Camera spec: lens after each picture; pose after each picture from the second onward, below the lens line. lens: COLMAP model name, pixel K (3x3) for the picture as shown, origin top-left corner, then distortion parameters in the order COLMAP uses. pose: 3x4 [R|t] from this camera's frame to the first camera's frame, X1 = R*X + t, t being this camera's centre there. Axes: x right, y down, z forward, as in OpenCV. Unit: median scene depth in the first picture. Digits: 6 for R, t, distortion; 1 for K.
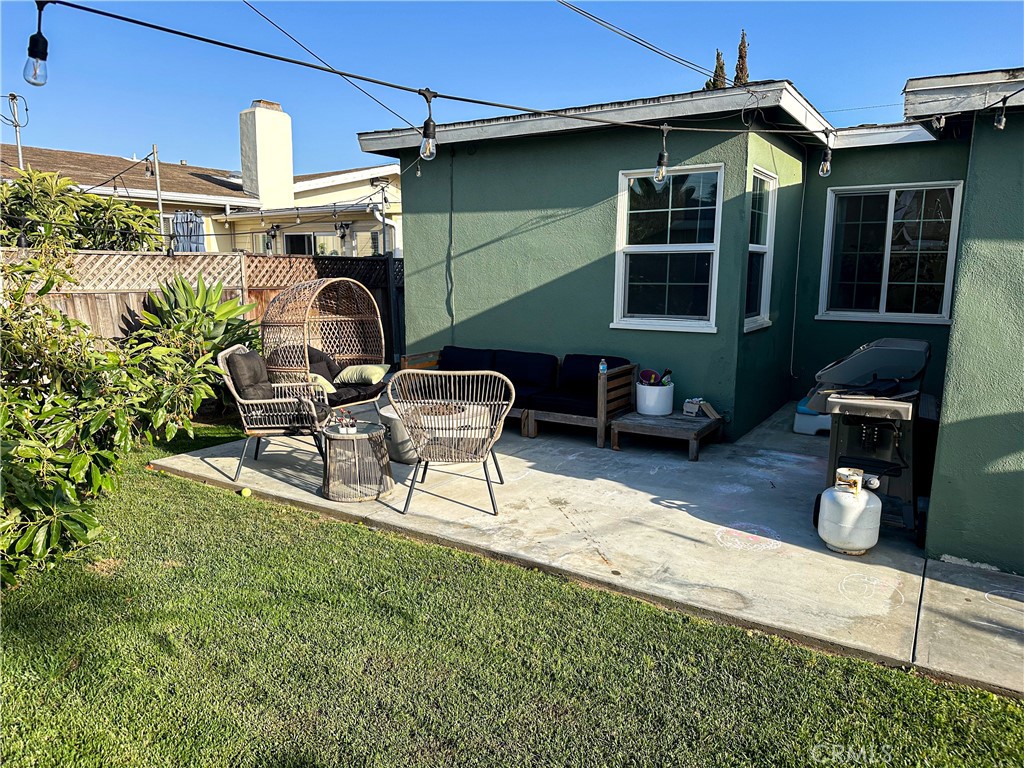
lens RADIAL K [[714.1, 0, 512.0], [0, 714.1, 384.0], [0, 0, 1]] dist [0.072888, 0.000226]
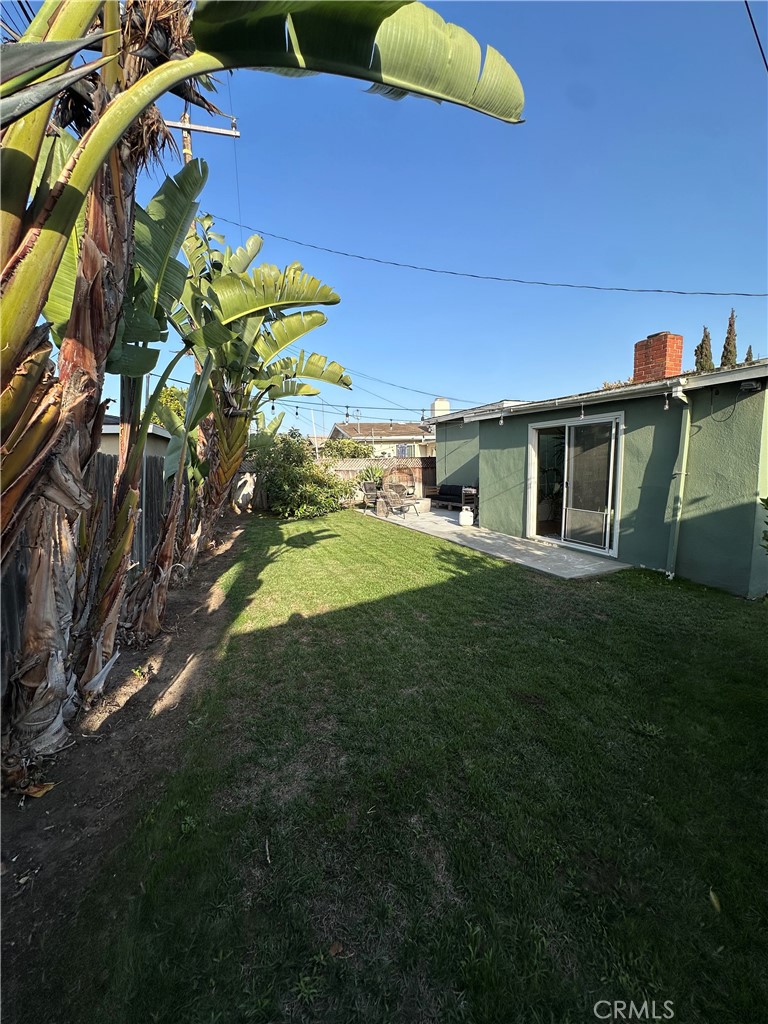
lens RADIAL K [[410.3, 0, 384.0], [0, 410.3, 512.0], [0, 0, 1]] dist [-0.000102, -0.000002]
pose [[0.817392, 0.036593, -0.574919, 0.715952], [-0.059305, 0.998023, -0.020793, 0.112409], [0.573022, 0.051091, 0.817946, -0.563853]]
